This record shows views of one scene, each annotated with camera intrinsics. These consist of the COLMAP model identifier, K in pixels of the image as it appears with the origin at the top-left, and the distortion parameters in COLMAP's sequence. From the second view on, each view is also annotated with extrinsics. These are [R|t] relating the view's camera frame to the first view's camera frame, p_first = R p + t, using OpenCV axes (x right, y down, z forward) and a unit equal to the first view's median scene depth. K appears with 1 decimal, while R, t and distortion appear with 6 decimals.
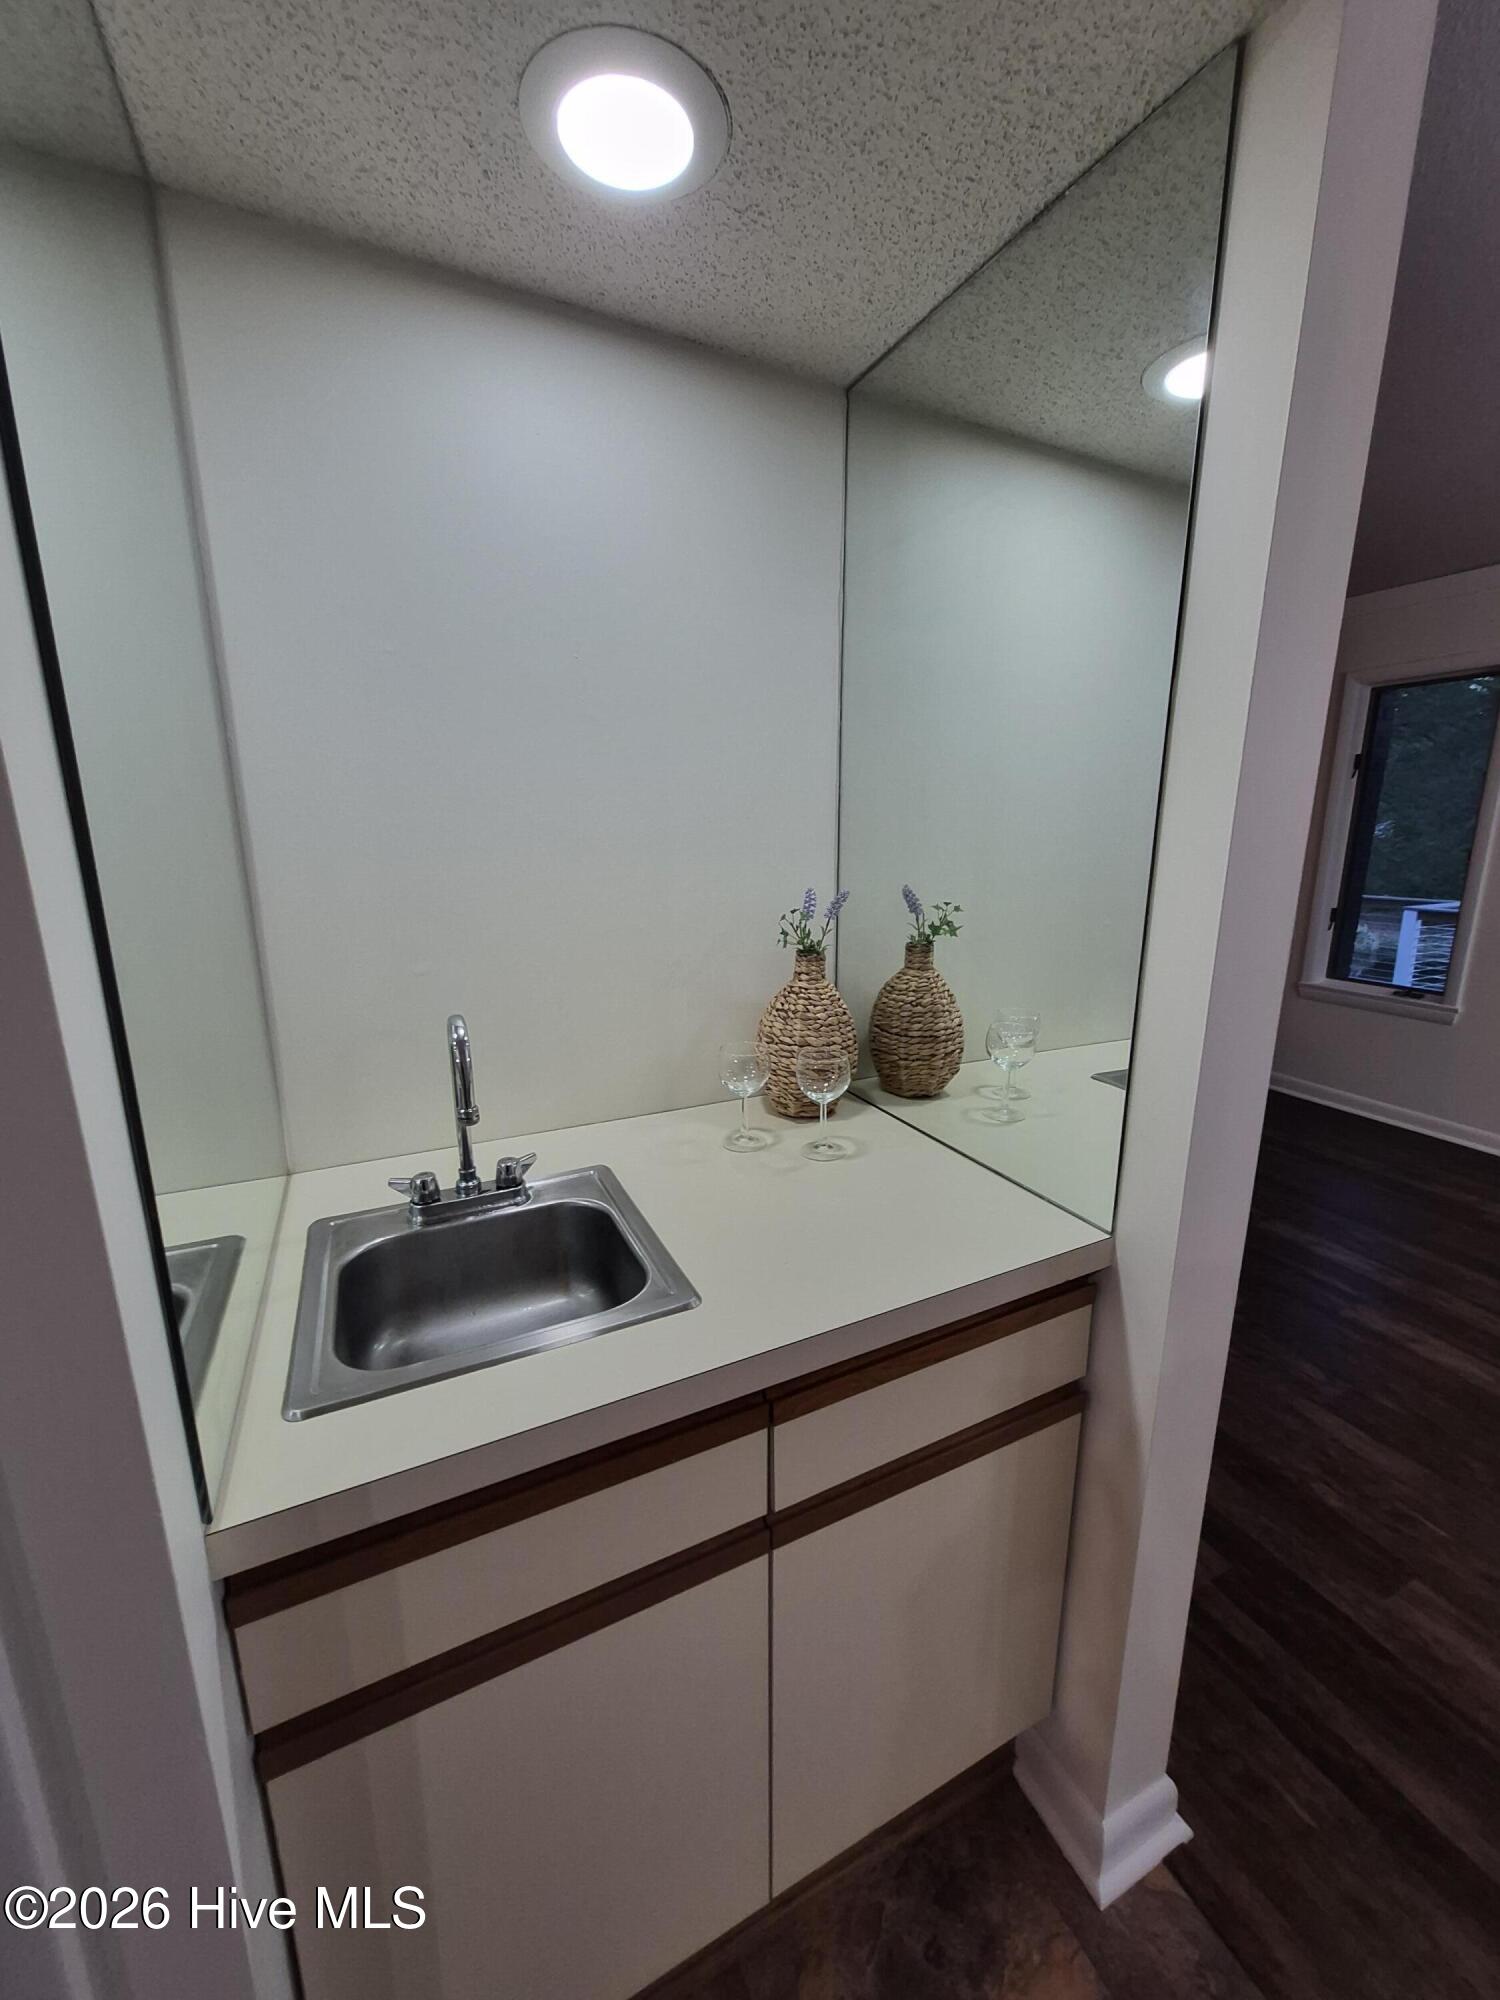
lens RADIAL K [[780.9, 0, 750.0], [0, 780.9, 1000.0], [0, 0, 1]] dist [0.002172, -0.000049]
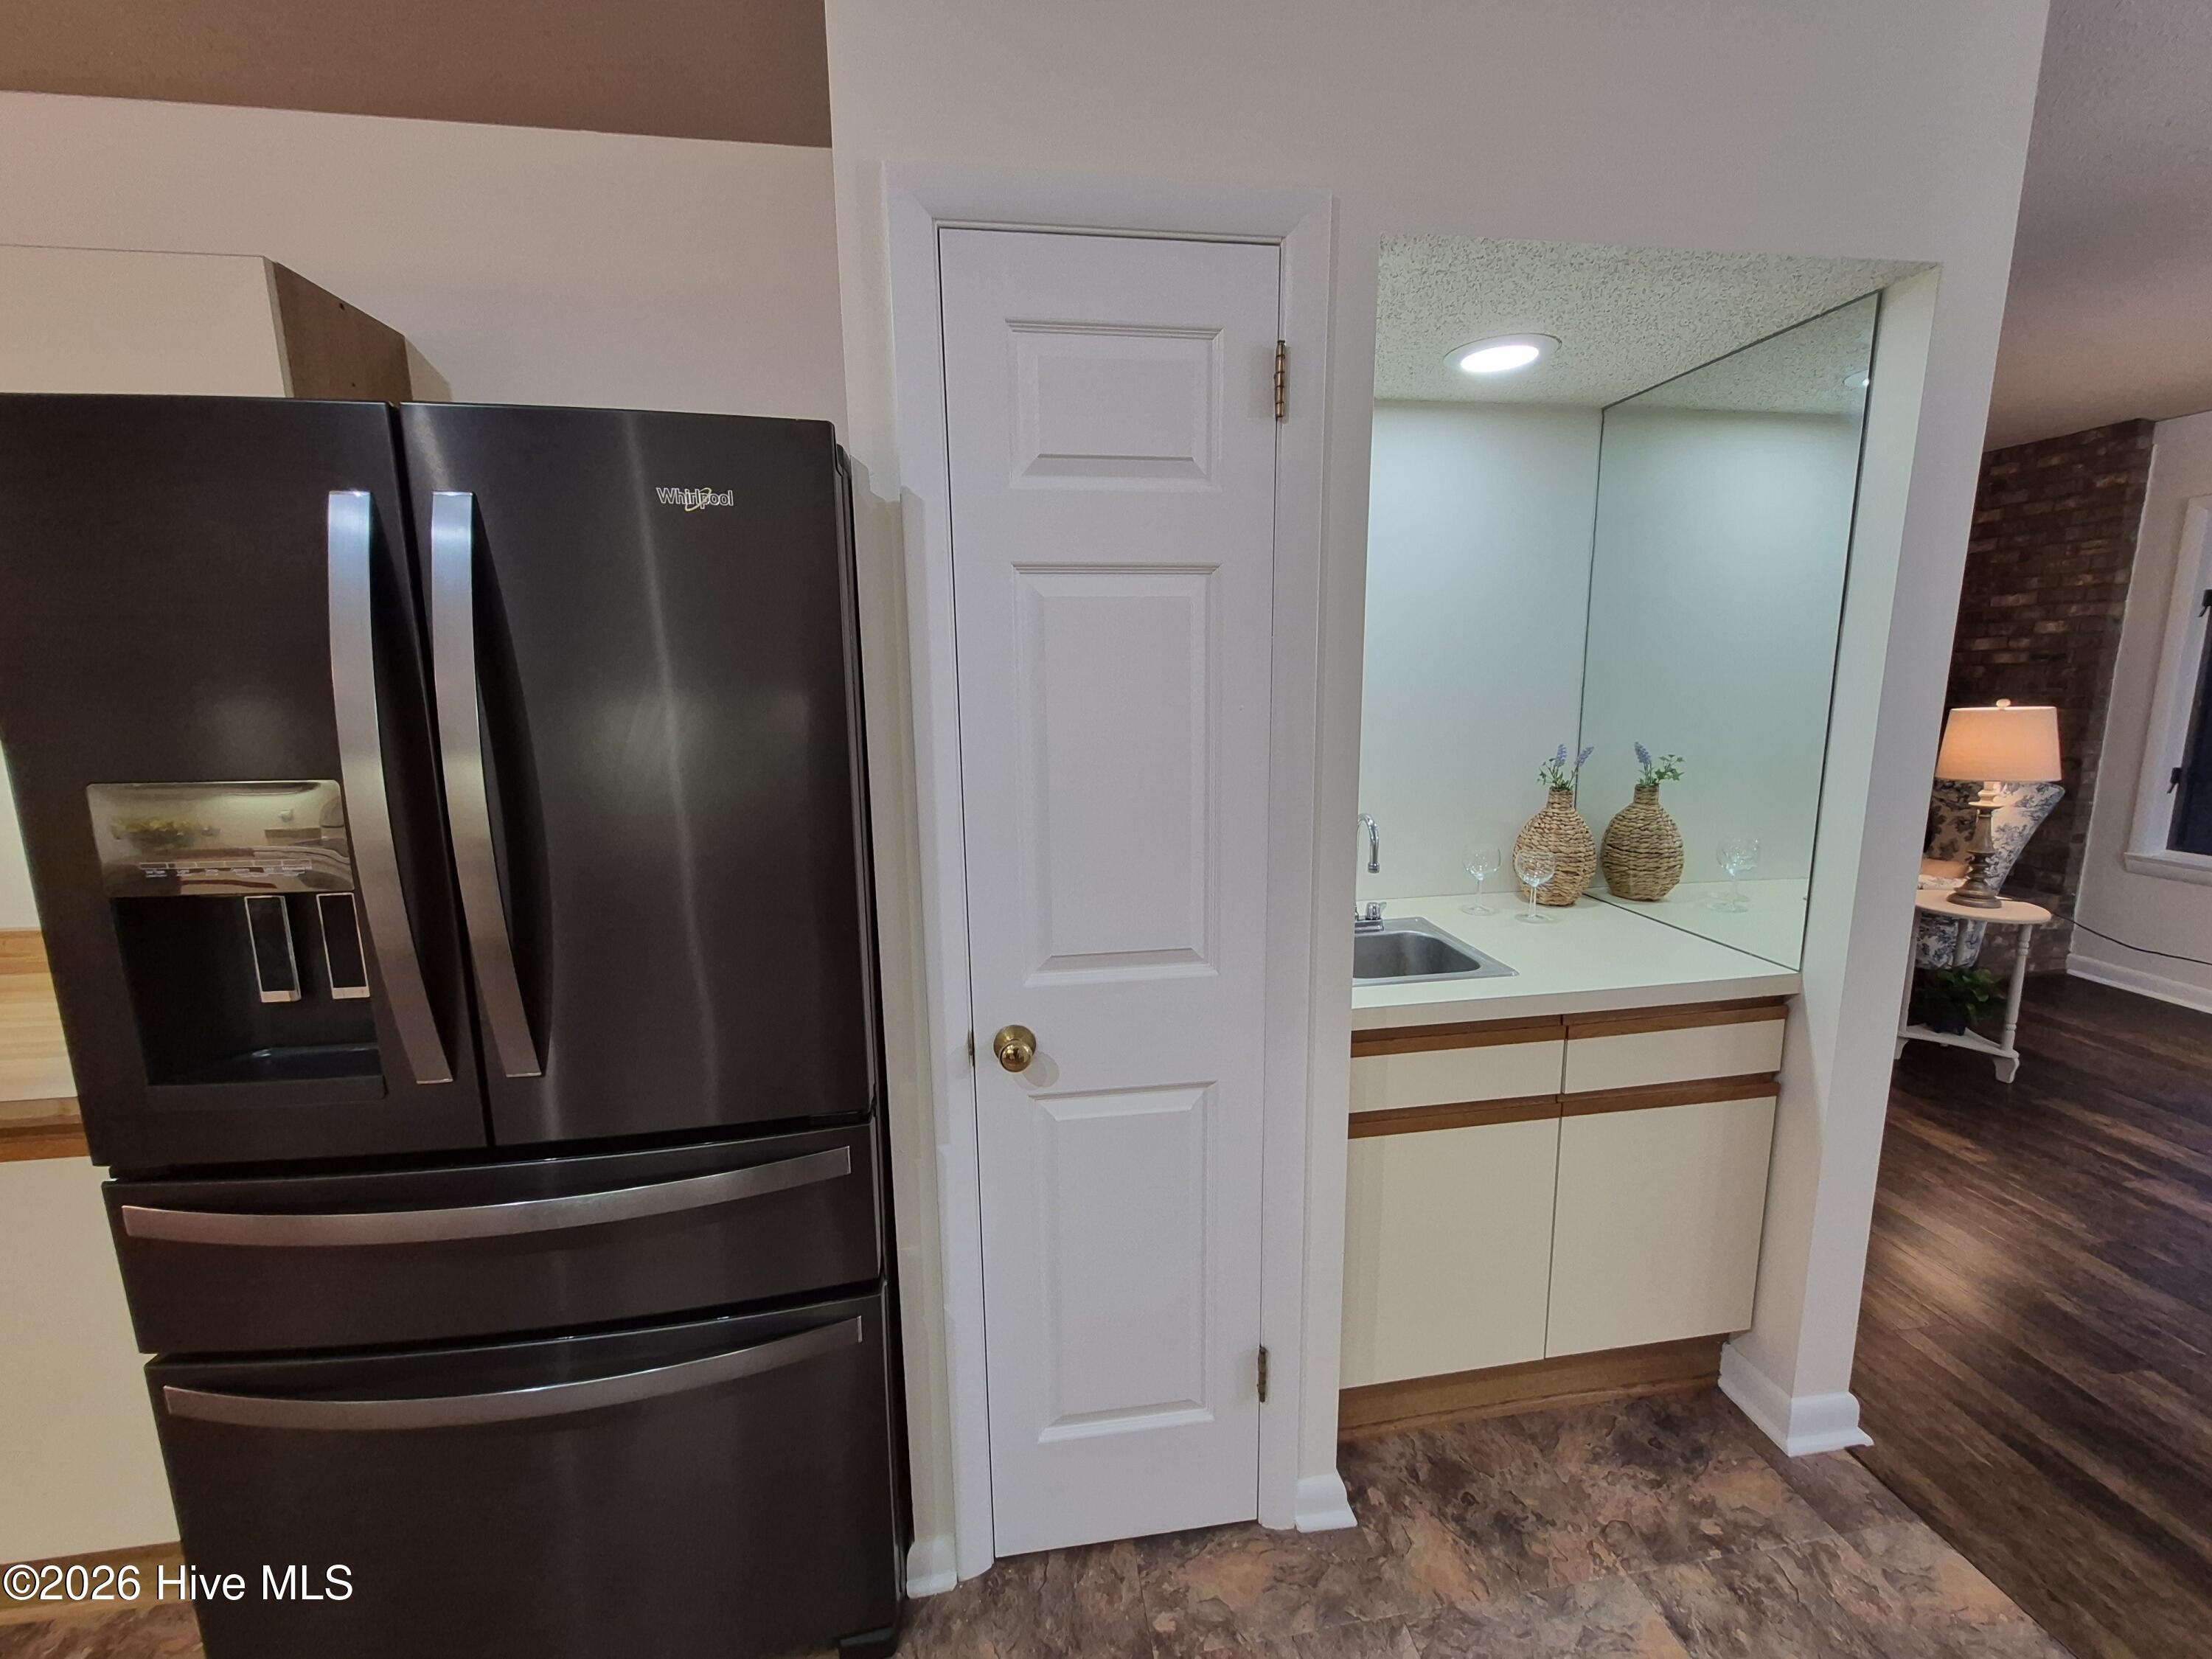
lens RADIAL K [[874.7, 0, 1098.4], [0, 874.7, 811.3], [0, 0, 1]] dist [0.001438, 0.002718]
pose [[0.953475, 0.033899, -0.299560, -0.246236], [-0.049783, 0.997721, -0.045550, 0.094137], [0.297333, 0.058344, 0.952990, -0.764715]]
